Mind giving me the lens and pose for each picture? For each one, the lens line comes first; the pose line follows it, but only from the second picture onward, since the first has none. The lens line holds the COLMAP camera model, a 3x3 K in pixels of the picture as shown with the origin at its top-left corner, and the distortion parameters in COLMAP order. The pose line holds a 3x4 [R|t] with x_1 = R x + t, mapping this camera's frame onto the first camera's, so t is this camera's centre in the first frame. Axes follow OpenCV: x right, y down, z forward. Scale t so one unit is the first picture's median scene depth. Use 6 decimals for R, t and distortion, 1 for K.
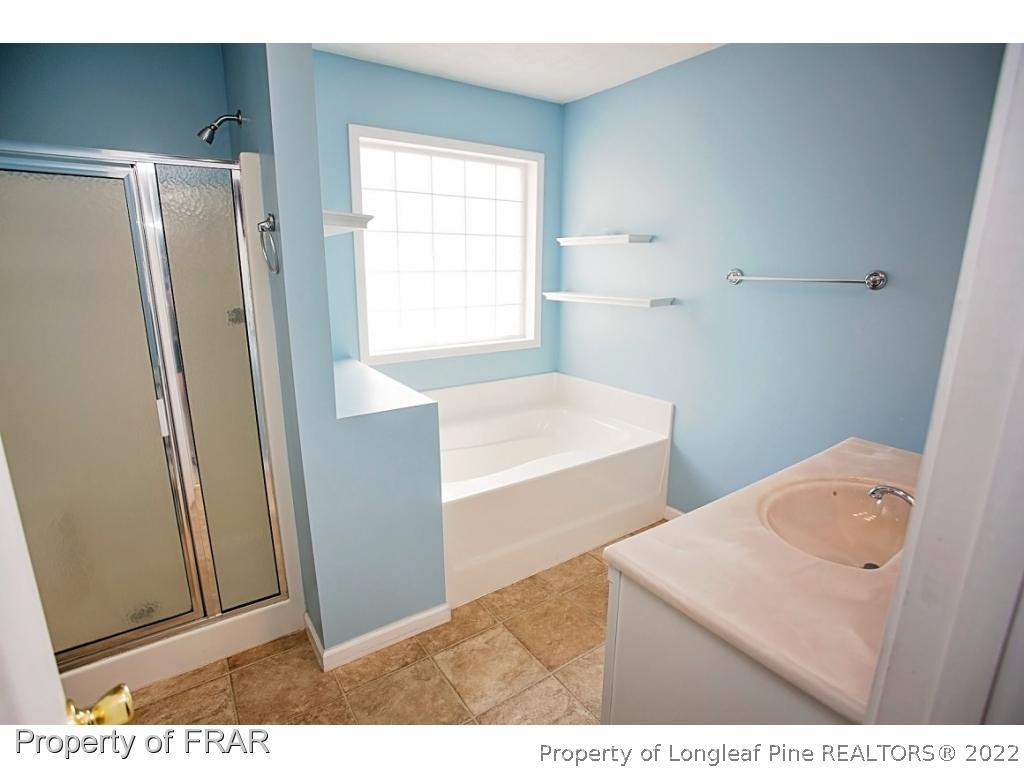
lens RADIAL K [[499.8, 0, 507.8], [0, 499.8, 382.5], [0, 0, 1]] dist [-0.072766, 0.034050]
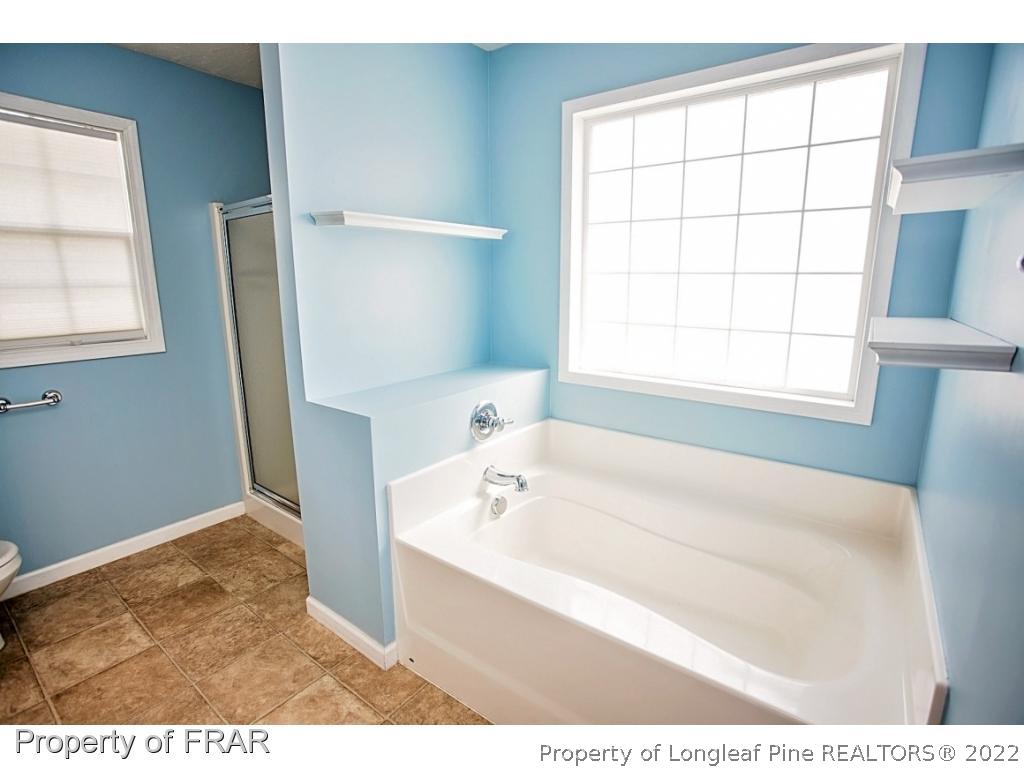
lens RADIAL K [[478.4, 0, 512.0], [0, 478.4, 384.0], [0, 0, 1]] dist [-0.073796, 0.018984]
pose [[0.335404, 0.204474, -0.919617, 0.667787], [-0.201139, 0.969195, 0.142137, -0.191174], [0.920352, 0.137298, 0.366200, 0.897198]]
